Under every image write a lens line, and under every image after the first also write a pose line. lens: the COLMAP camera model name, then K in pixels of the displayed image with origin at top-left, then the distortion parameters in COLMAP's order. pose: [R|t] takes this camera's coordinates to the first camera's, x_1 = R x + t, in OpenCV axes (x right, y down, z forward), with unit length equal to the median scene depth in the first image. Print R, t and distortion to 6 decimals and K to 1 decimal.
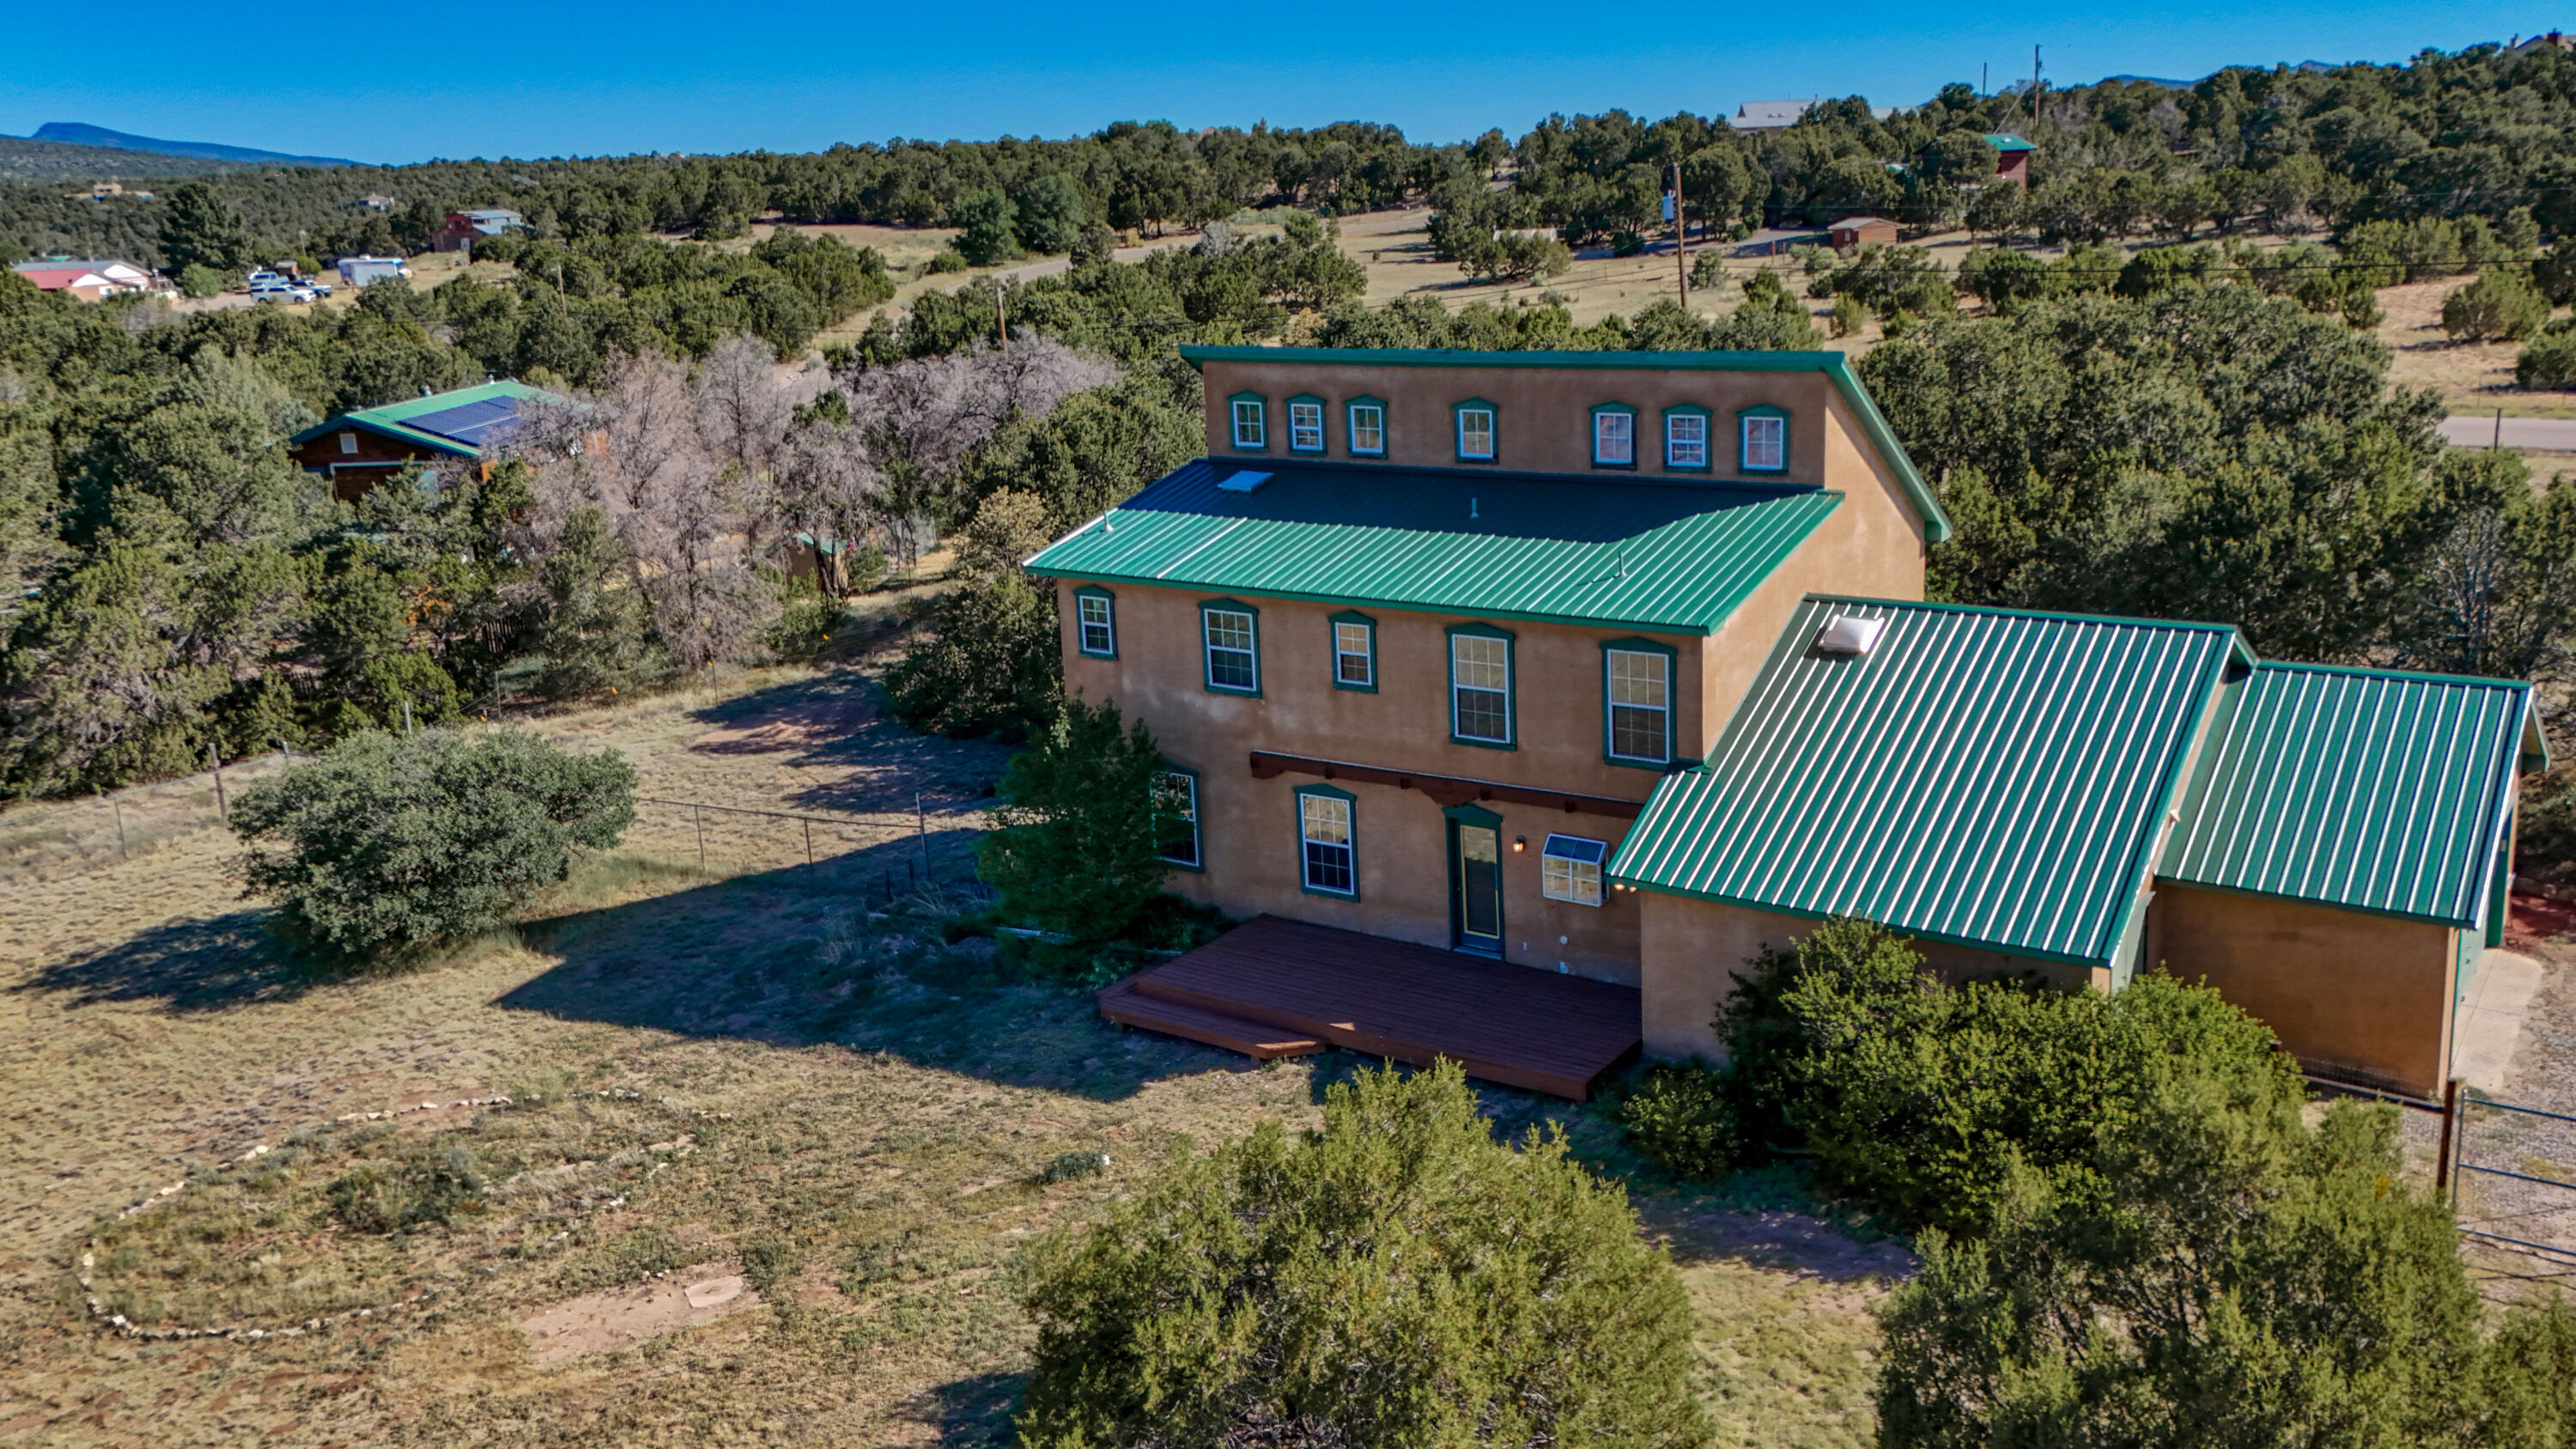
lens RADIAL K [[2082.6, 0, 1411.8], [0, 2082.6, 677.9], [0, 0, 1]] dist [0.065595, -0.039674]
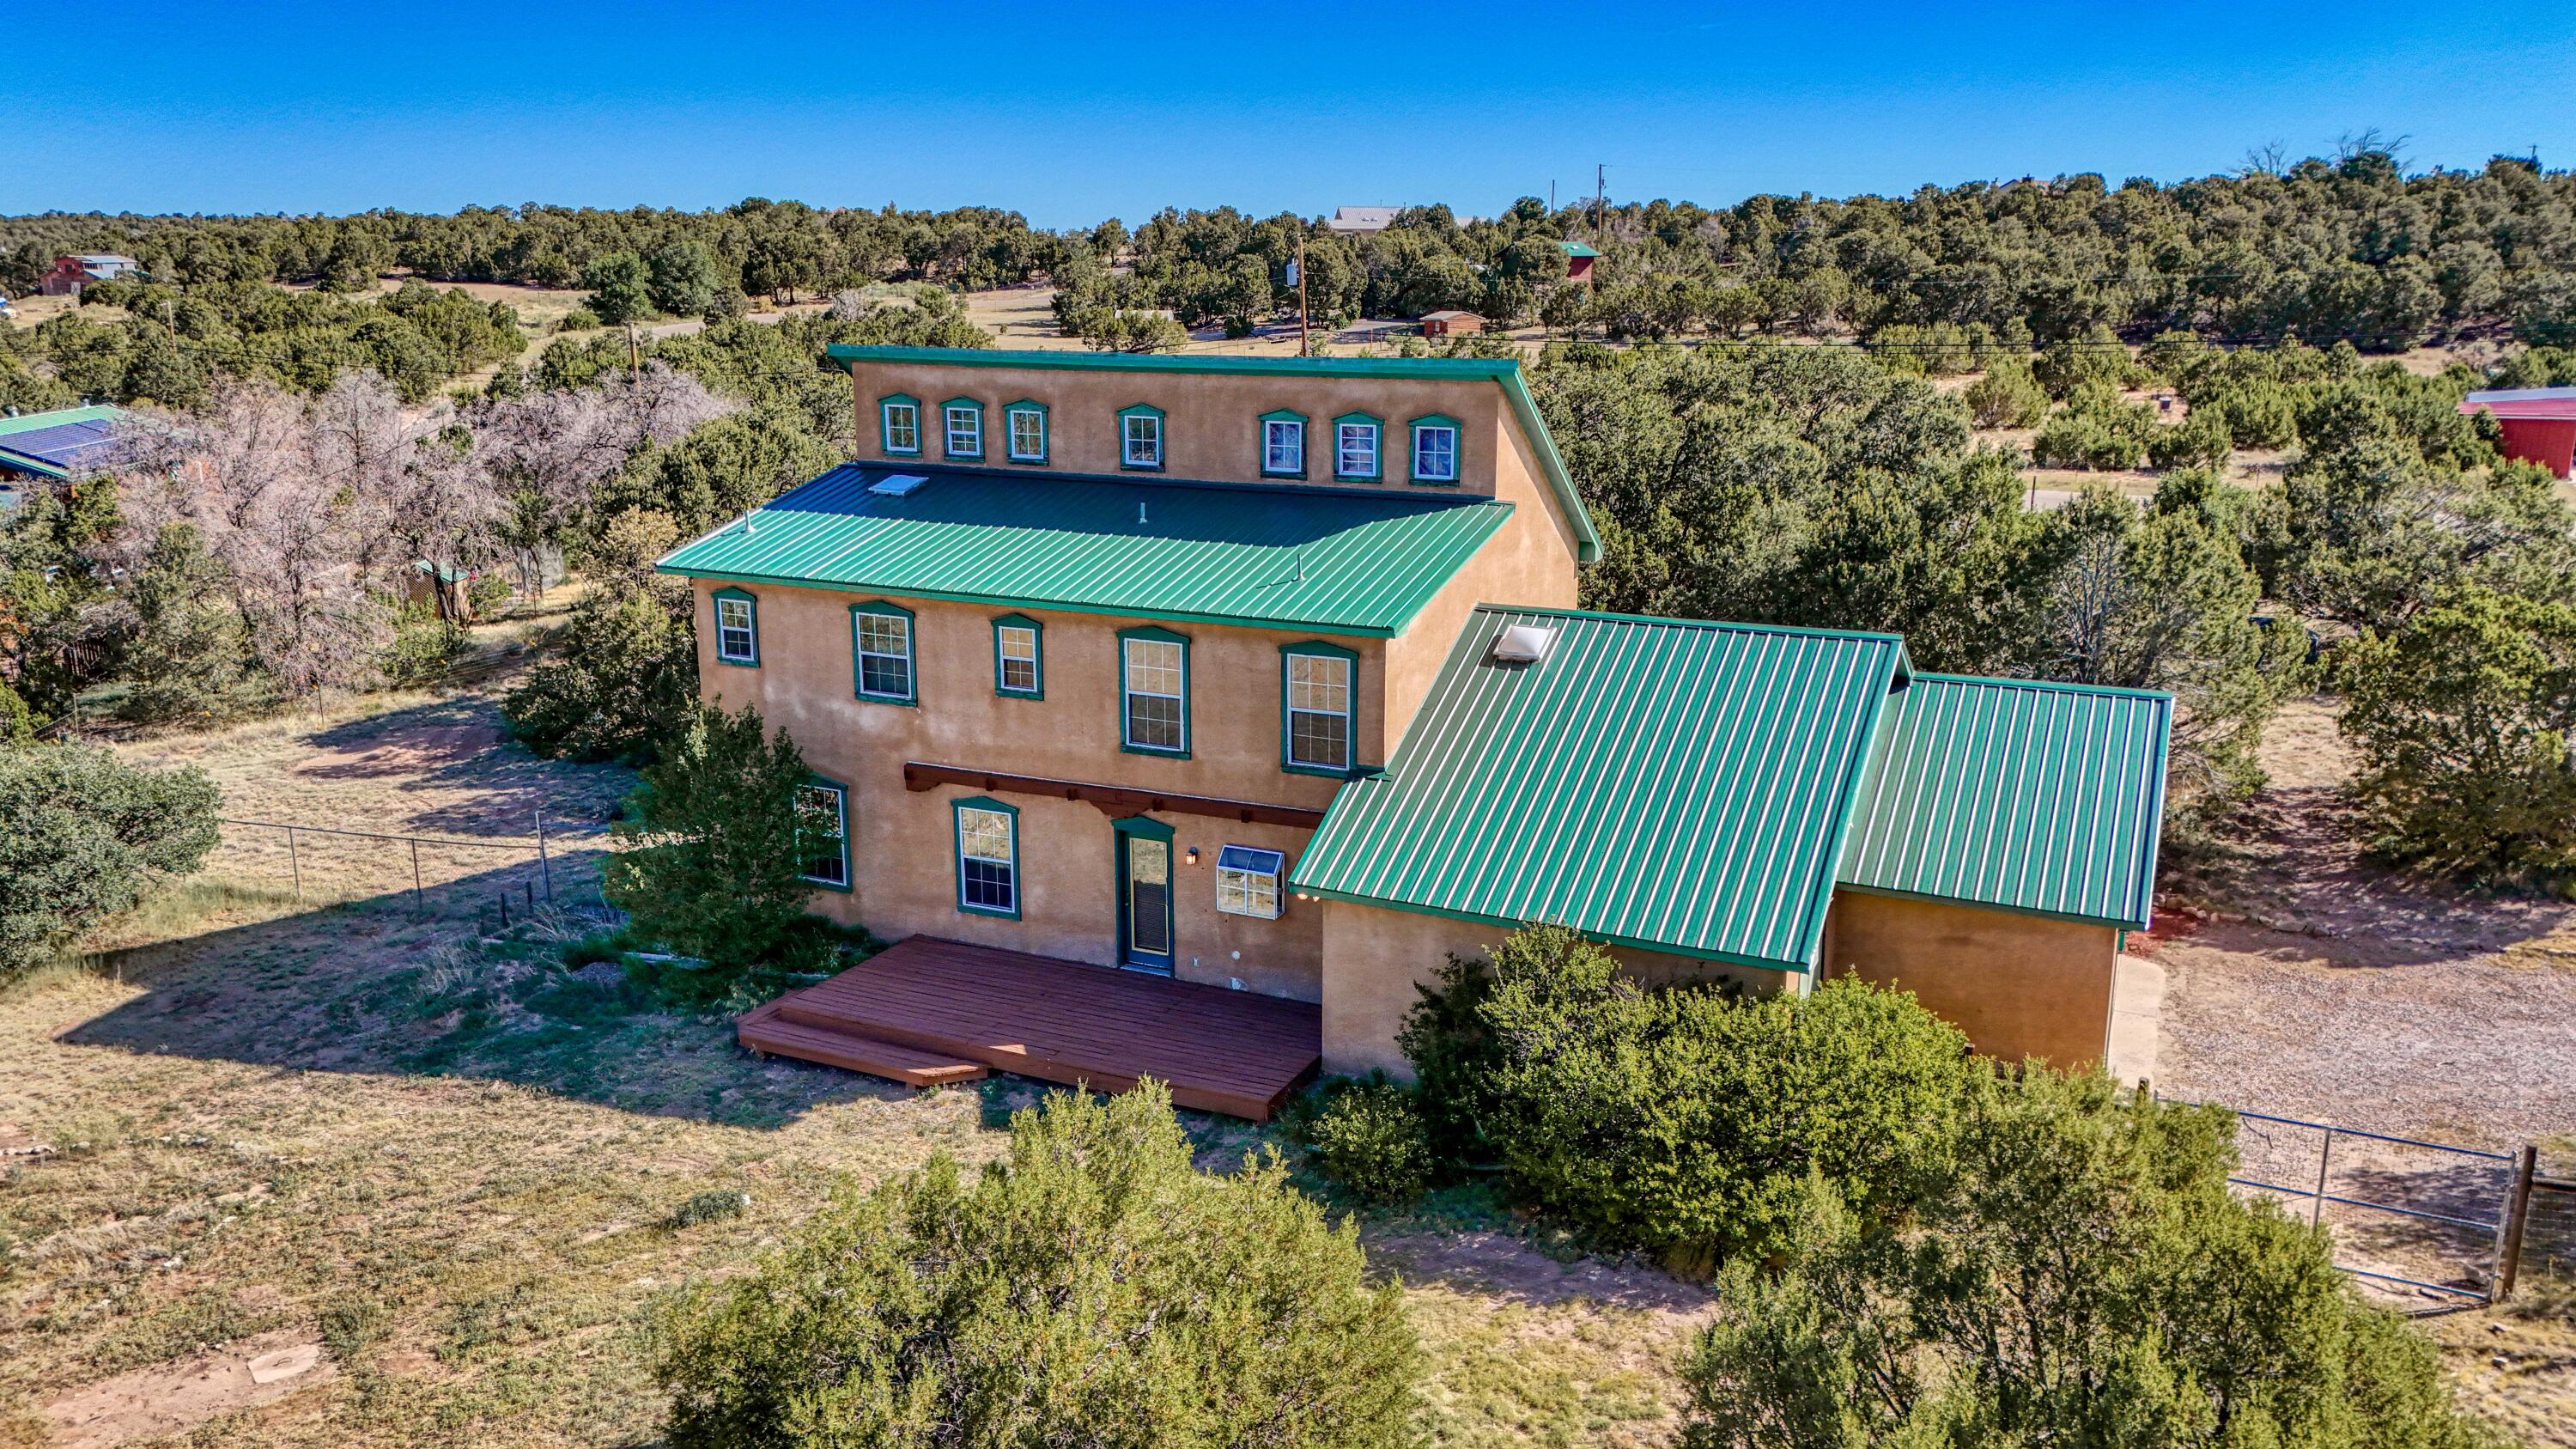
lens RADIAL K [[1901.0, 0, 1295.2], [0, 1901.0, 719.1], [0, 0, 1]] dist [0.066466, -0.053887]
pose [[0.990284, 0.006769, 0.138894, -0.017477], [-0.005766, 0.999954, -0.007621, 0.016738], [-0.138940, 0.006746, 0.990278, 0.088281]]
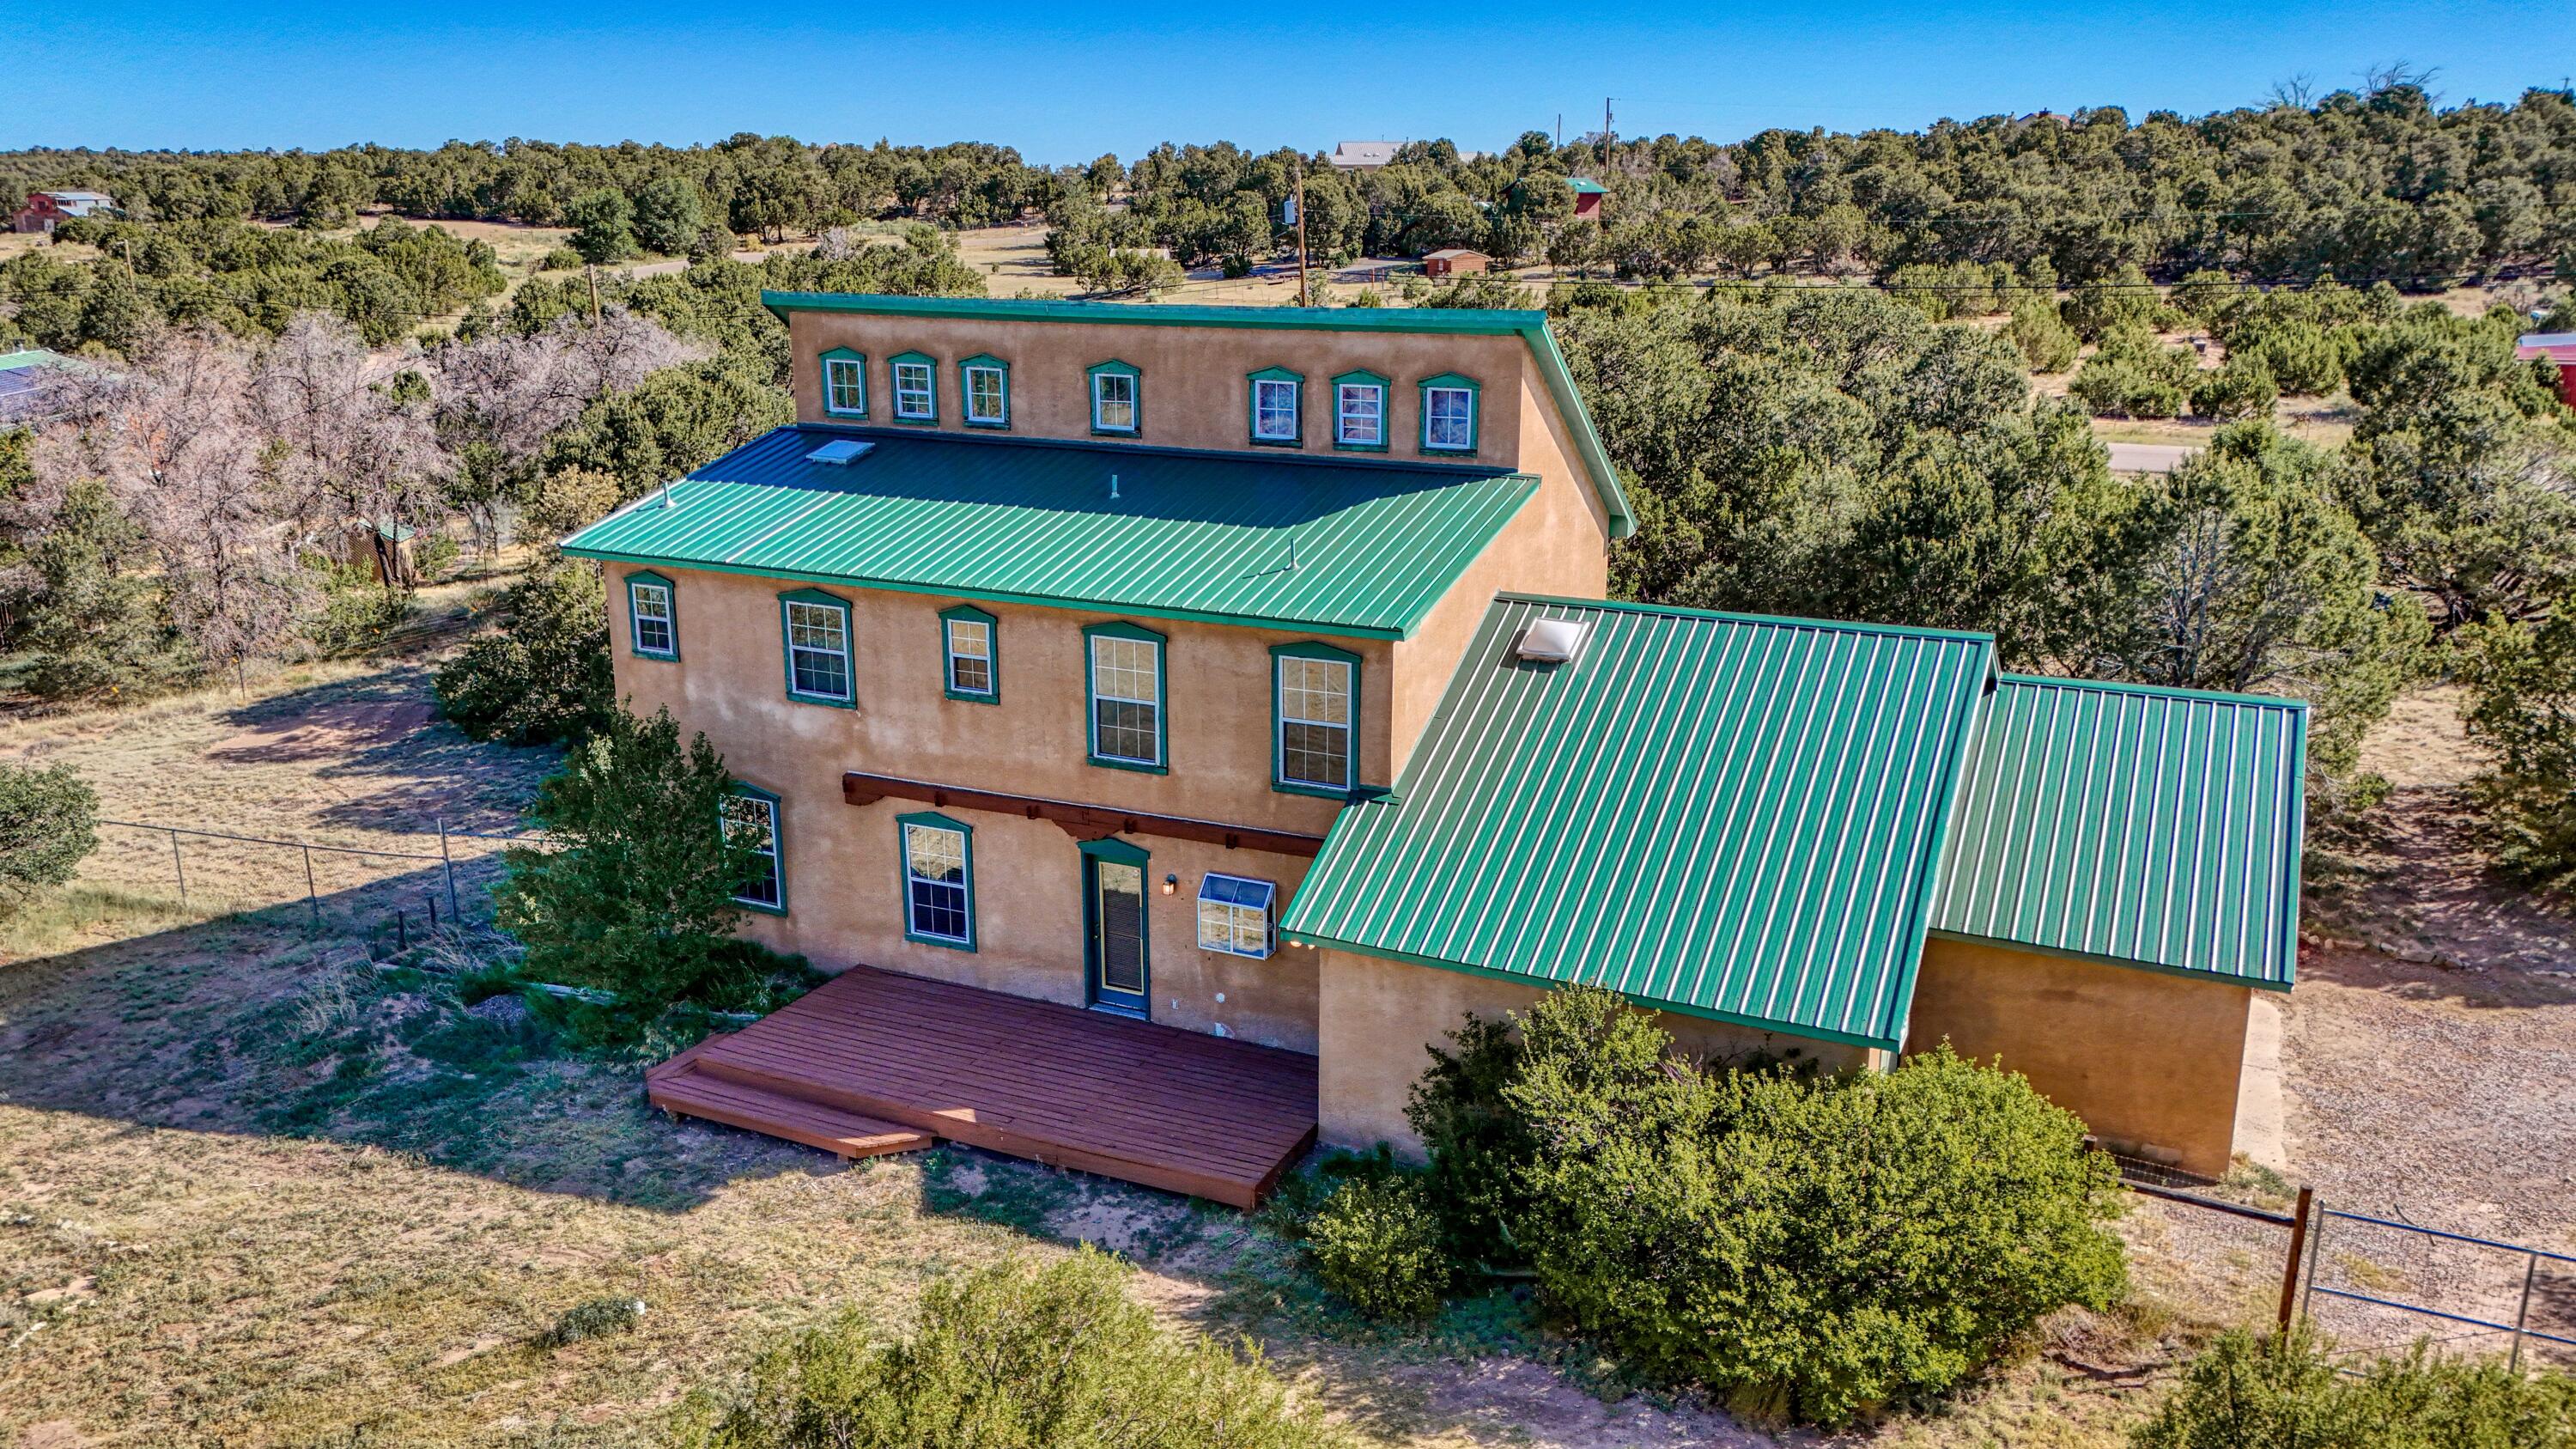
lens RADIAL K [[1901.0, 0, 1295.2], [0, 1901.0, 719.1], [0, 0, 1]] dist [0.066466, -0.053887]
pose [[0.990319, 0.002640, 0.138783, -0.003185], [-0.005885, 0.999719, 0.022977, -0.004324], [-0.138684, -0.023571, 0.990056, 0.174575]]
